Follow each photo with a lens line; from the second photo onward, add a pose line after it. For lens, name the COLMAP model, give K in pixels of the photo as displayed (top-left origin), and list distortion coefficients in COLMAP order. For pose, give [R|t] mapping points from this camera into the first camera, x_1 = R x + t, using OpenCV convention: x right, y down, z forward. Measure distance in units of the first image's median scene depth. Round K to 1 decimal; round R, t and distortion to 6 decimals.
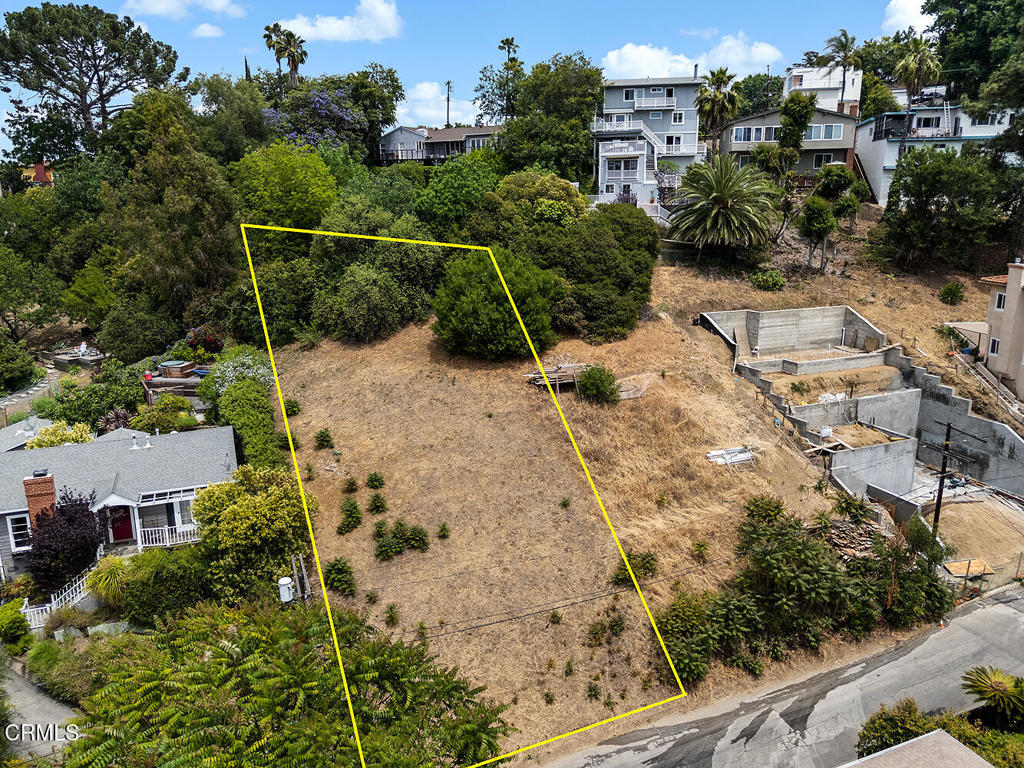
lens RADIAL K [[766.6, 0, 510.5], [0, 766.6, 385.6], [0, 0, 1]] dist [0.065758, -0.048460]
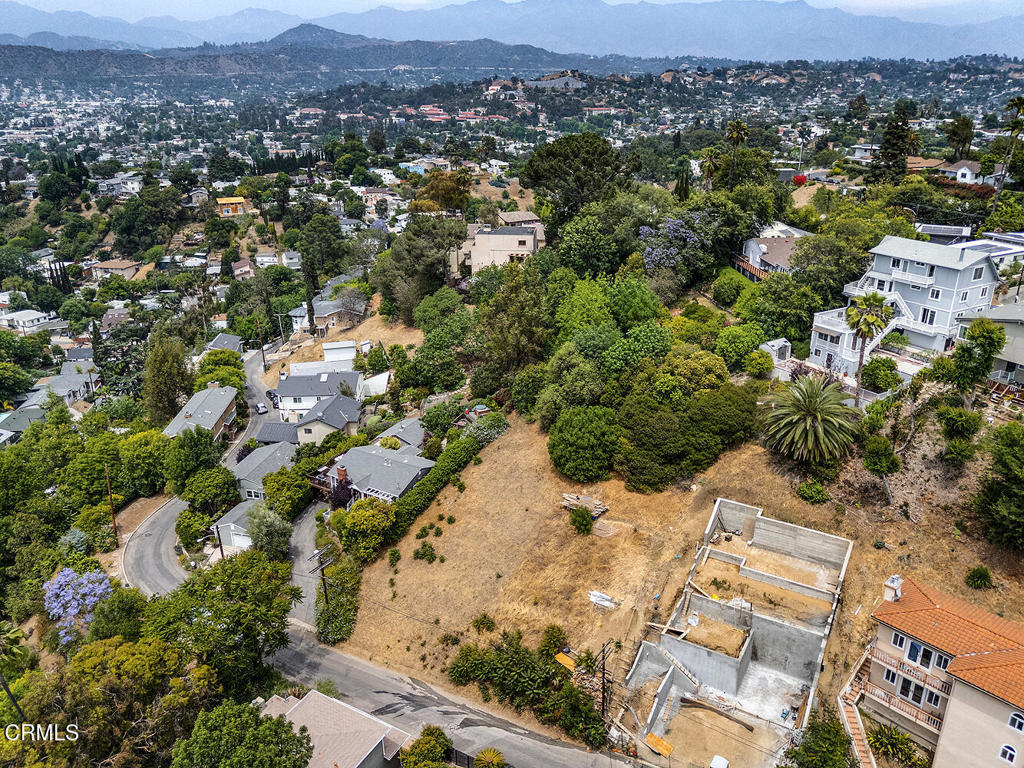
lens RADIAL K [[766.6, 0, 510.5], [0, 766.6, 385.6], [0, 0, 1]] dist [0.065758, -0.048460]
pose [[0.609210, 0.300136, -0.734018, 0.999123], [-0.188416, 0.953888, 0.233661, -0.550641], [0.770301, -0.004048, 0.637668, -0.125473]]
